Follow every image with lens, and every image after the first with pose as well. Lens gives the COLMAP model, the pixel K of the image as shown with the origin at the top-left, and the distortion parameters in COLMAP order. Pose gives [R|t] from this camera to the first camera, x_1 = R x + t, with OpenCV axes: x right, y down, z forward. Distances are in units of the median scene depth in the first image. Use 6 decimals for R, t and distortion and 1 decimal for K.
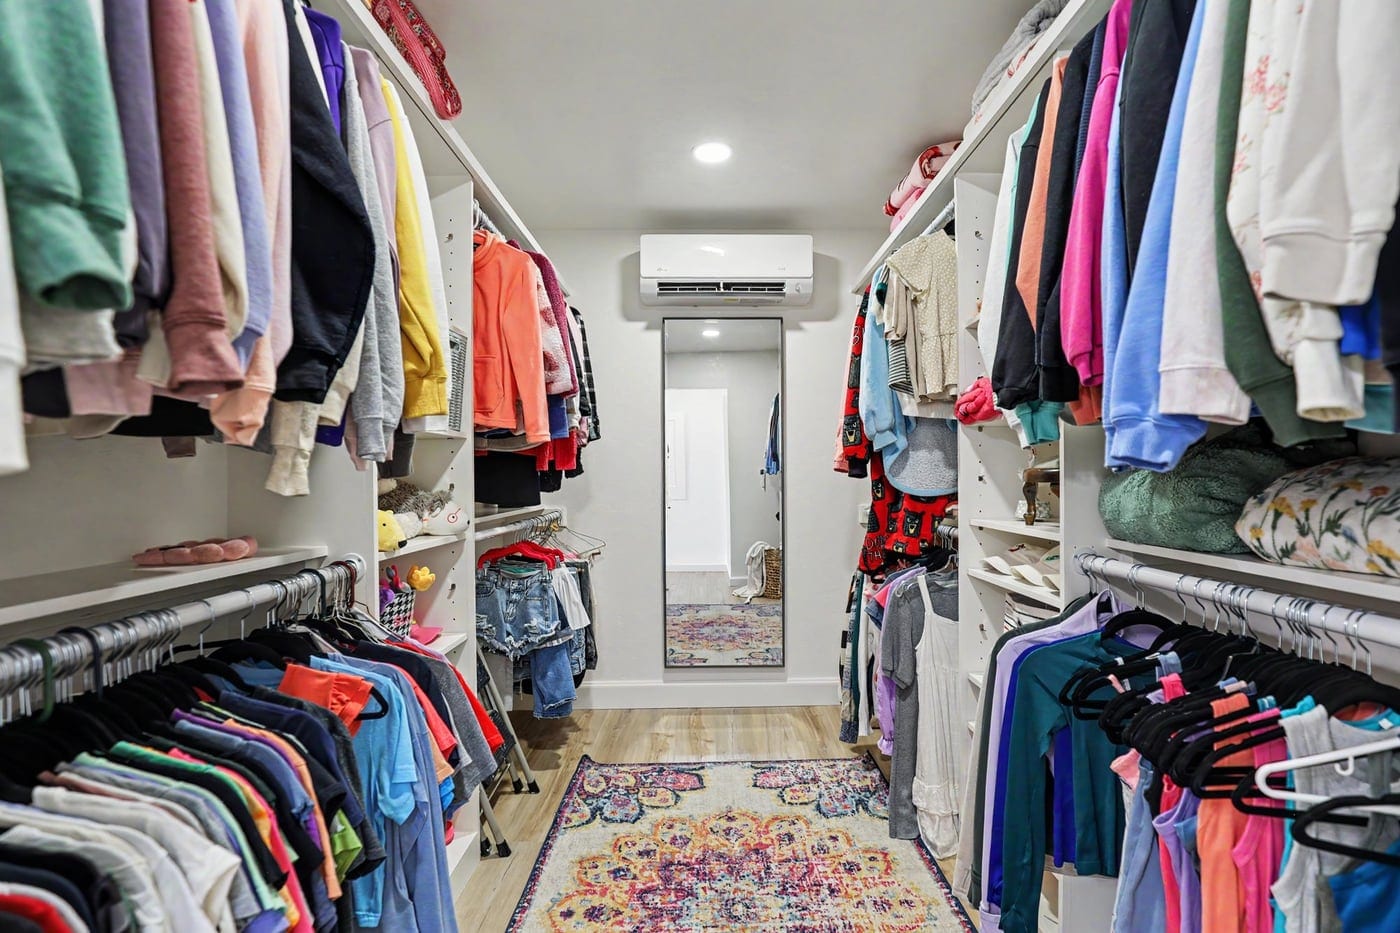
lens RADIAL K [[645.4, 0, 714.2], [0, 645.4, 472.5], [0, 0, 1]] dist [-0.039256, 0.008191]
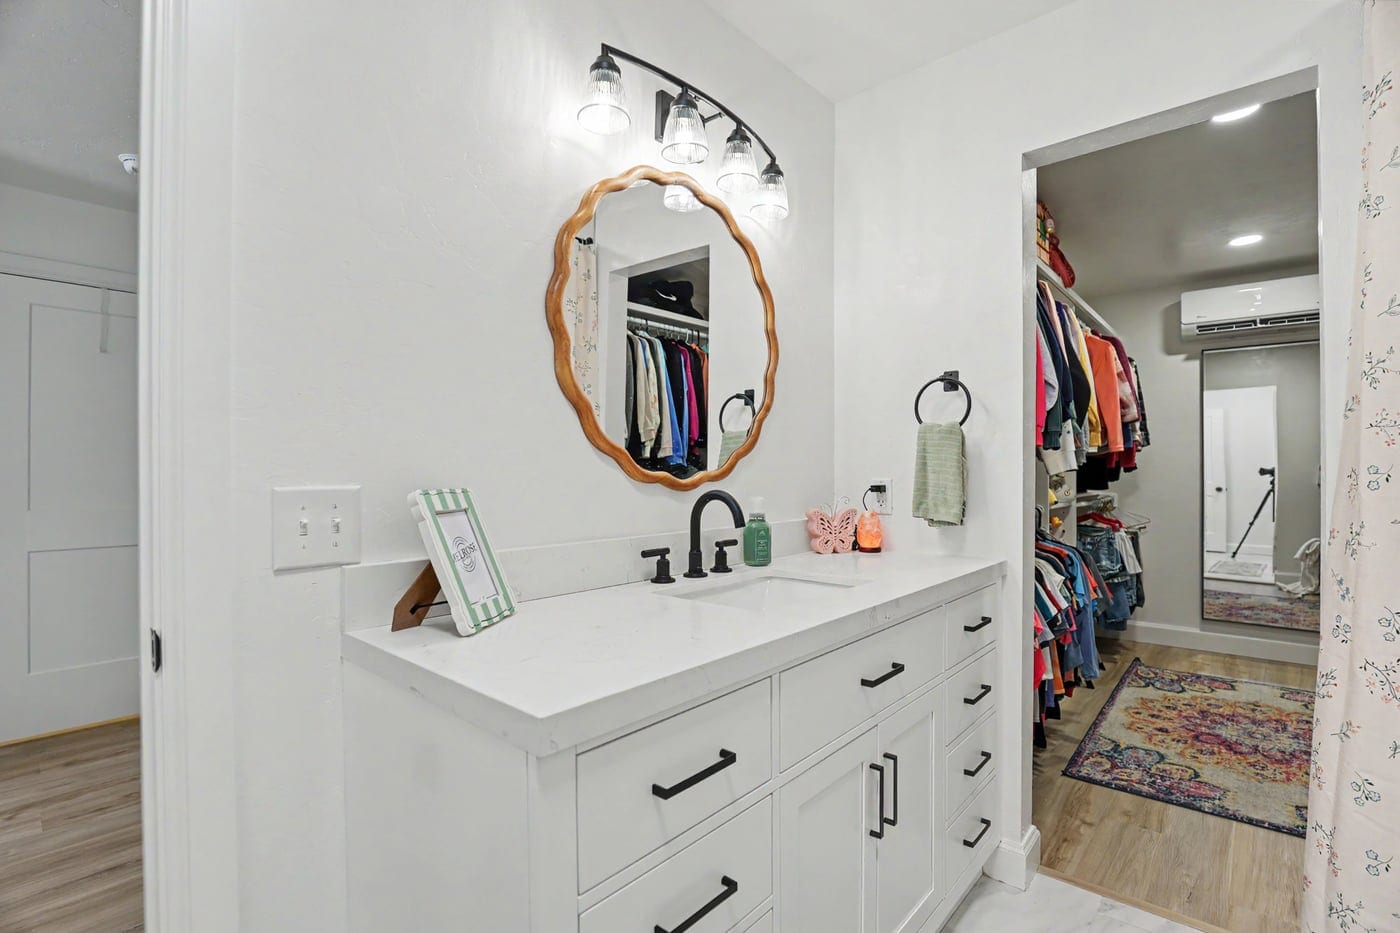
lens RADIAL K [[645.4, 0, 714.2], [0, 645.4, 472.5], [0, 0, 1]] dist [-0.039256, 0.008191]
pose [[0.747824, 0.004391, -0.663883, 0.041777], [-0.000214, 0.999980, 0.006373, -0.000482], [0.663897, -0.004624, 0.747810, -0.794850]]
